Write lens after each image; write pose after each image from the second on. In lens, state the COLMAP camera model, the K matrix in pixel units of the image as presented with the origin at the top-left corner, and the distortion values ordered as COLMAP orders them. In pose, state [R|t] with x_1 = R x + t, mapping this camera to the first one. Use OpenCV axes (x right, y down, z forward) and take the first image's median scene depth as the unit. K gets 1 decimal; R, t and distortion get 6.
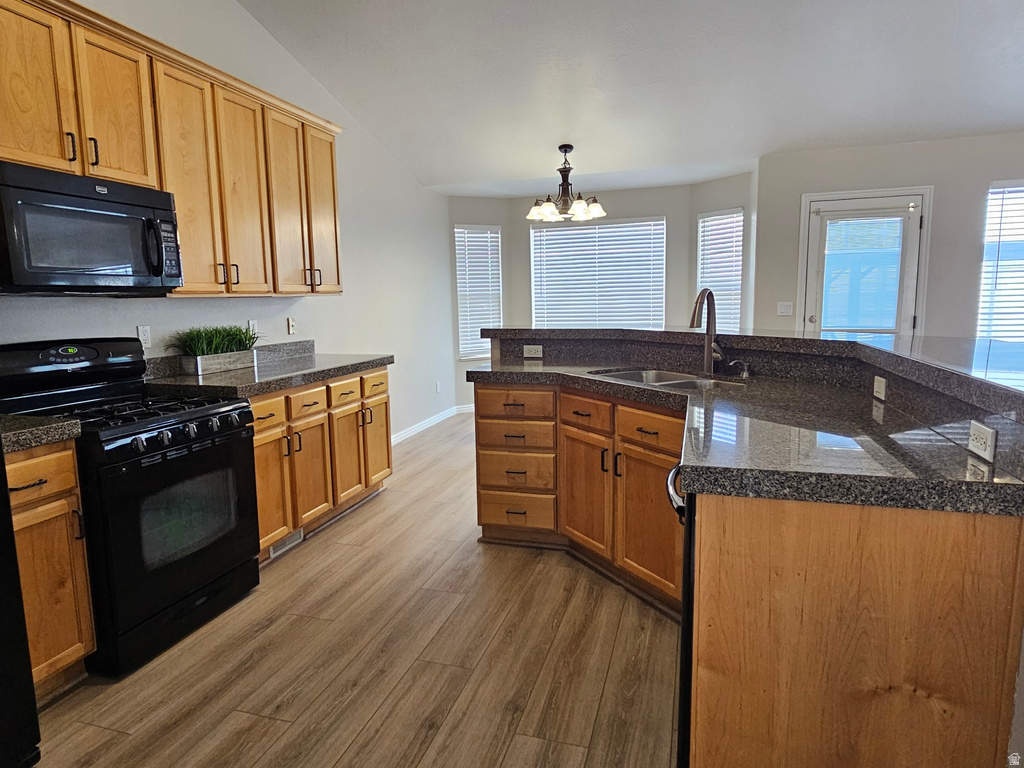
lens RADIAL K [[626.4, 0, 489.9], [0, 626.4, 382.8], [0, 0, 1]] dist [-0.001919, -0.001121]
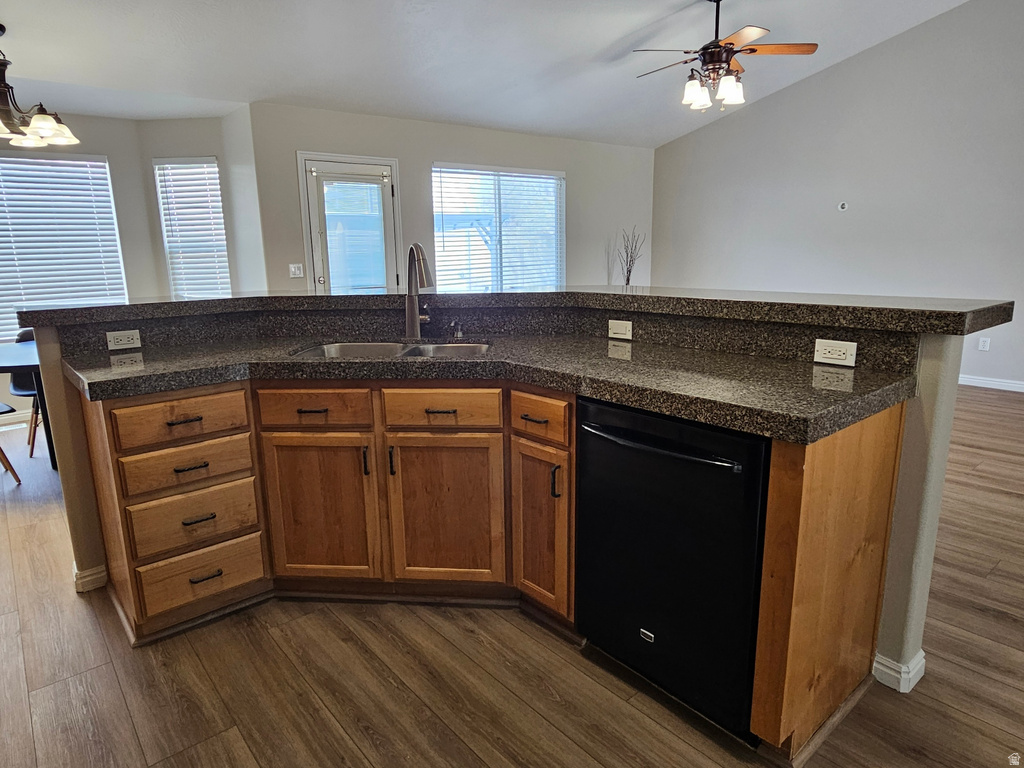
lens RADIAL K [[626.4, 0, 489.9], [0, 626.4, 382.8], [0, 0, 1]] dist [-0.001919, -0.001121]
pose [[0.538420, -0.168310, 0.825697, -0.320607], [0.125389, 0.984944, 0.119007, -0.041852], [-0.833295, 0.039458, 0.551418, 0.372774]]
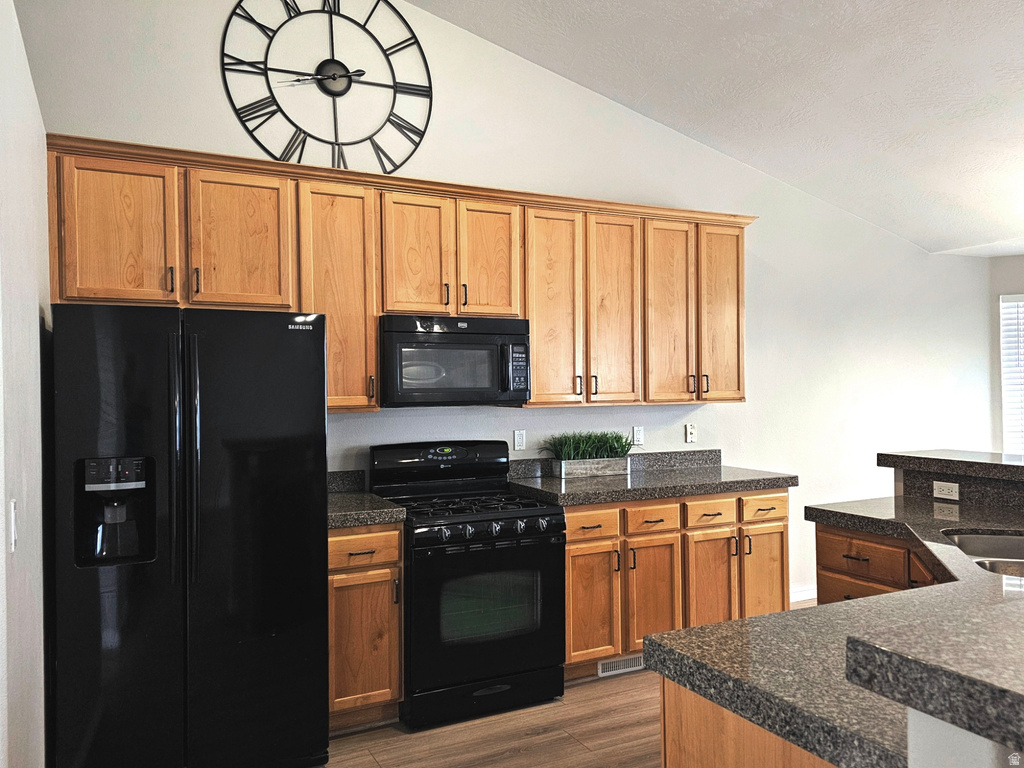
lens RADIAL K [[787.7, 0, 512.0], [0, 787.7, 384.0], [0, 0, 1]] dist [0.089410, -0.094850]
pose [[0.707918, 0.012315, -0.706187, 0.426919], [-0.099091, 0.991691, -0.082040, -0.054668], [0.699309, 0.128054, 0.703256, -0.018393]]
